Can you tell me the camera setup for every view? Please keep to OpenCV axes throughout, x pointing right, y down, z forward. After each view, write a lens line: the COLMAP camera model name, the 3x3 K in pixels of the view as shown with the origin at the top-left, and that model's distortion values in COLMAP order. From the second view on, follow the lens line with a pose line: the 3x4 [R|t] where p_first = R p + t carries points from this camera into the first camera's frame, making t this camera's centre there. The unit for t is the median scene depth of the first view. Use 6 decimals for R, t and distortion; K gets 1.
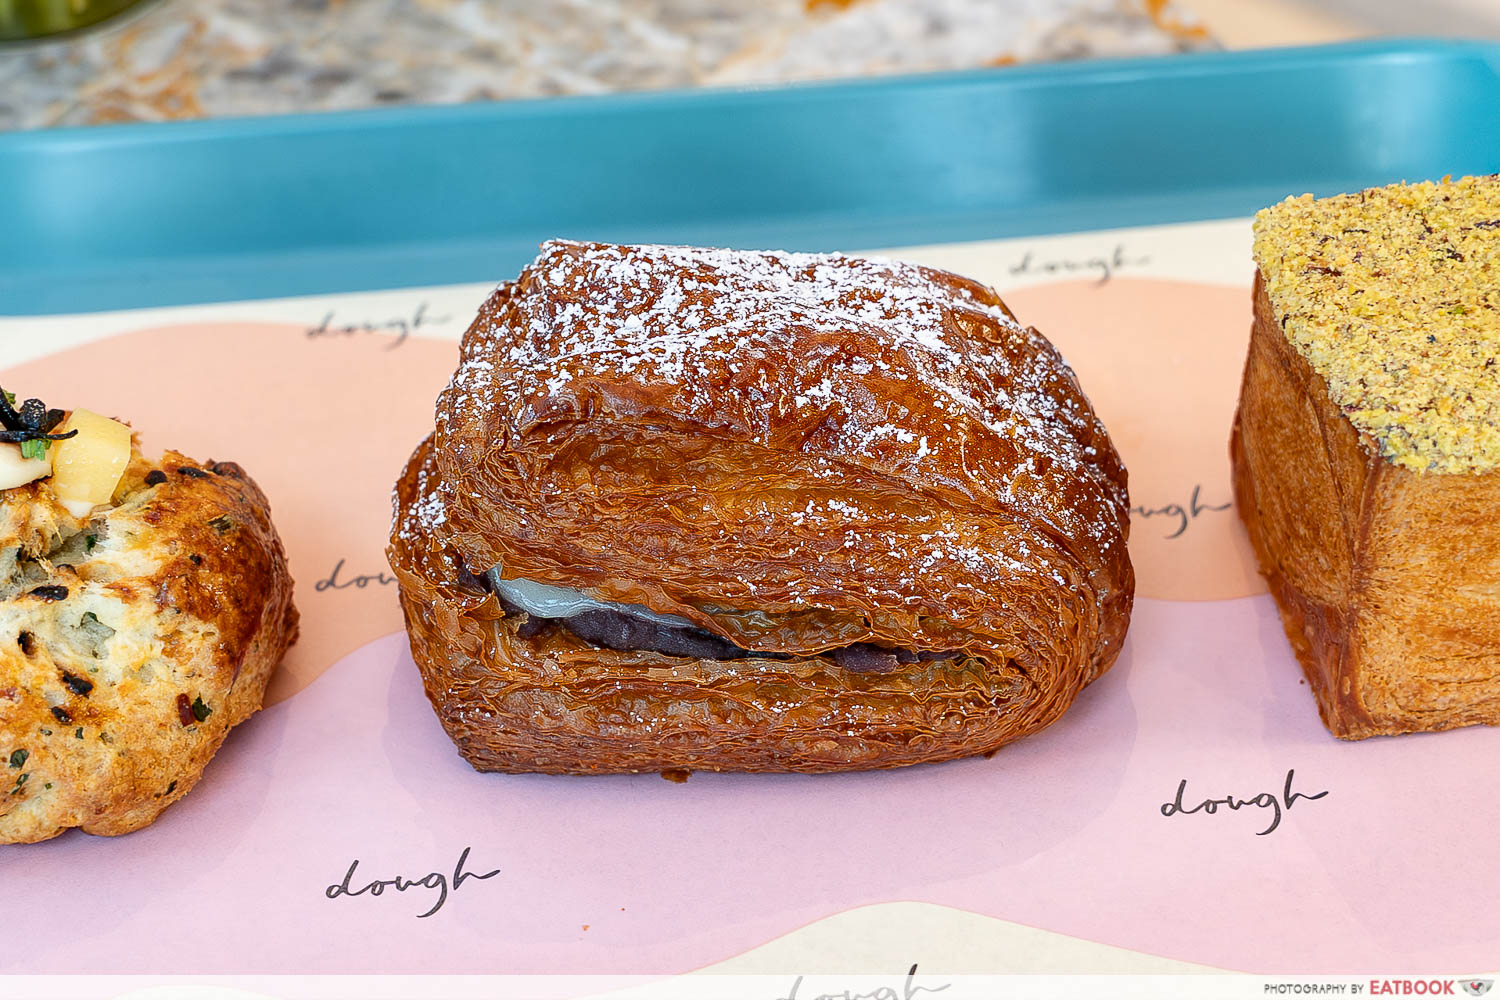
lens RADIAL K [[3889.6, 0, 750.0], [0, 3889.6, 500.0], [0, 0, 1]] dist [0.028783, -0.218905]
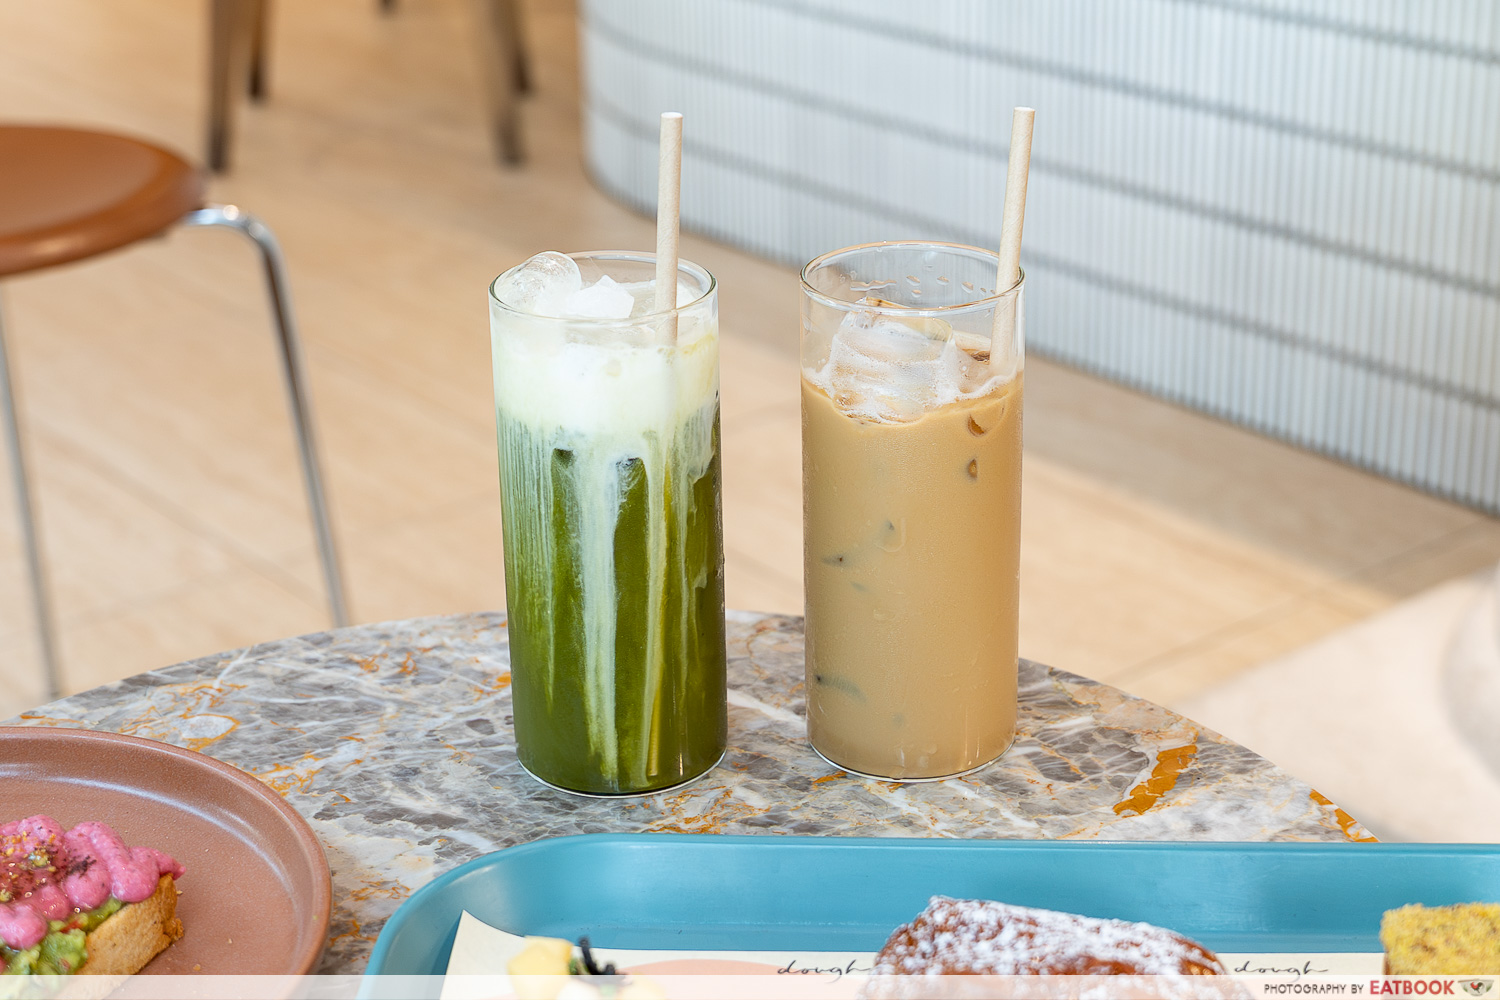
lens RADIAL K [[2851.4, 0, 750.0], [0, 2851.4, 500.0], [0, 0, 1]] dist [0.020941, 0.070549]
pose [[0.988905, 0.062460, -0.134780, 0.021790], [-0.097253, 0.958056, -0.269576, 0.104788], [0.112289, 0.279692, 0.953501, -0.182837]]
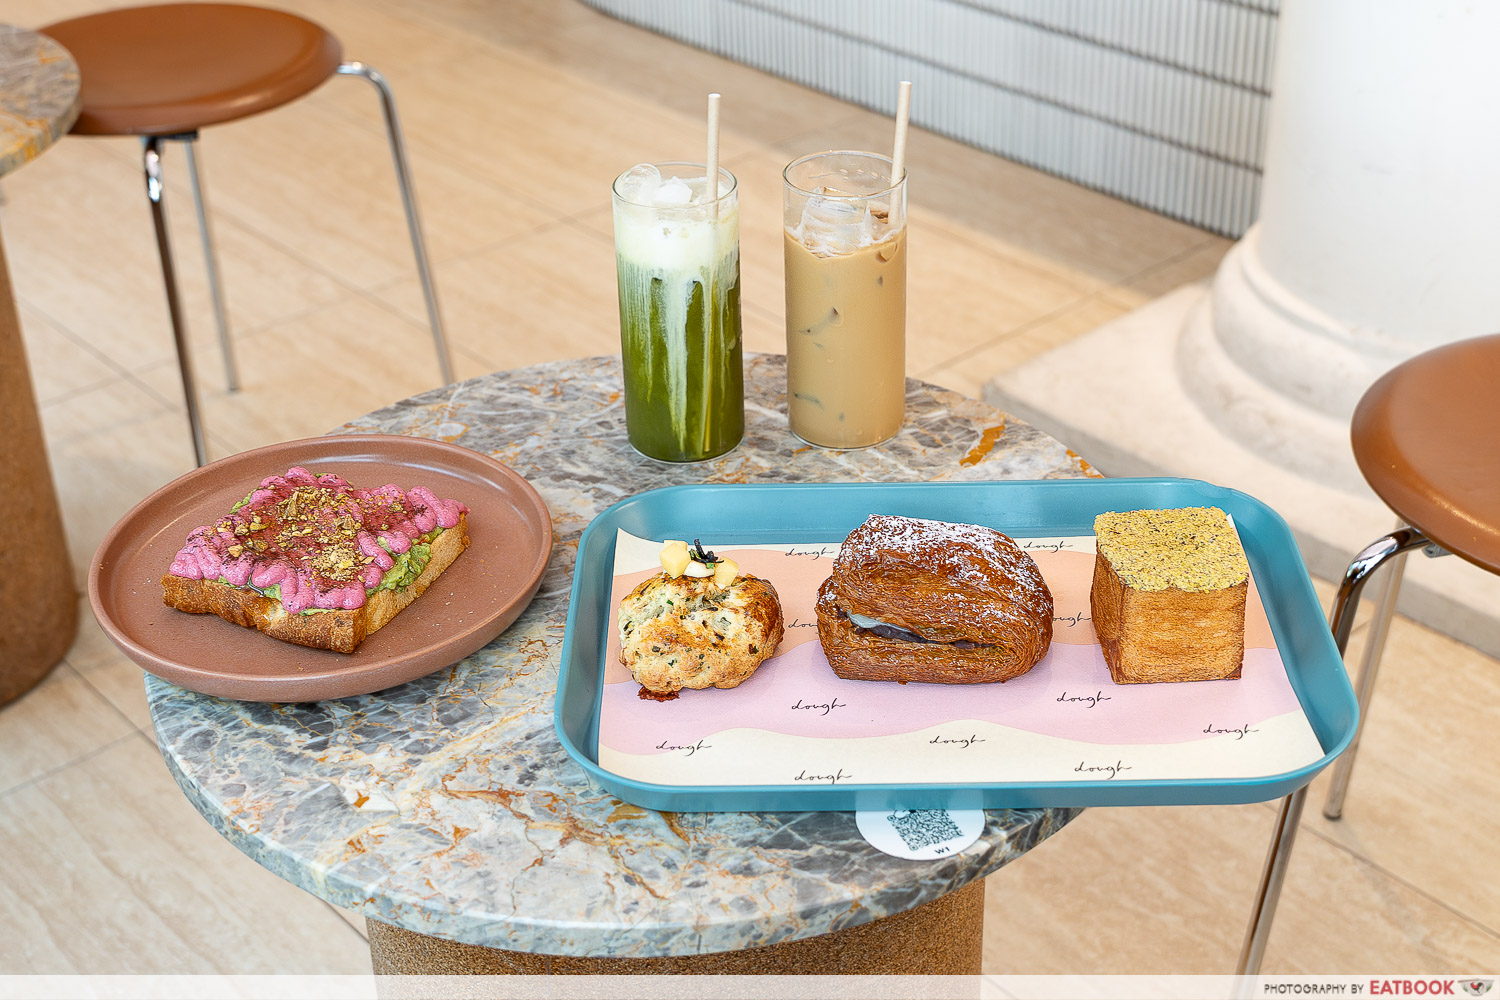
lens RADIAL K [[2142.7, 0, 747.9], [0, 2142.7, 421.4], [0, 0, 1]] dist [0.154576, 0.017311]
pose [[0.993929, 0.048325, -0.098839, 0.018375], [-0.065445, 0.981840, -0.178066, 0.184440], [0.088439, 0.183454, 0.979042, -0.767623]]
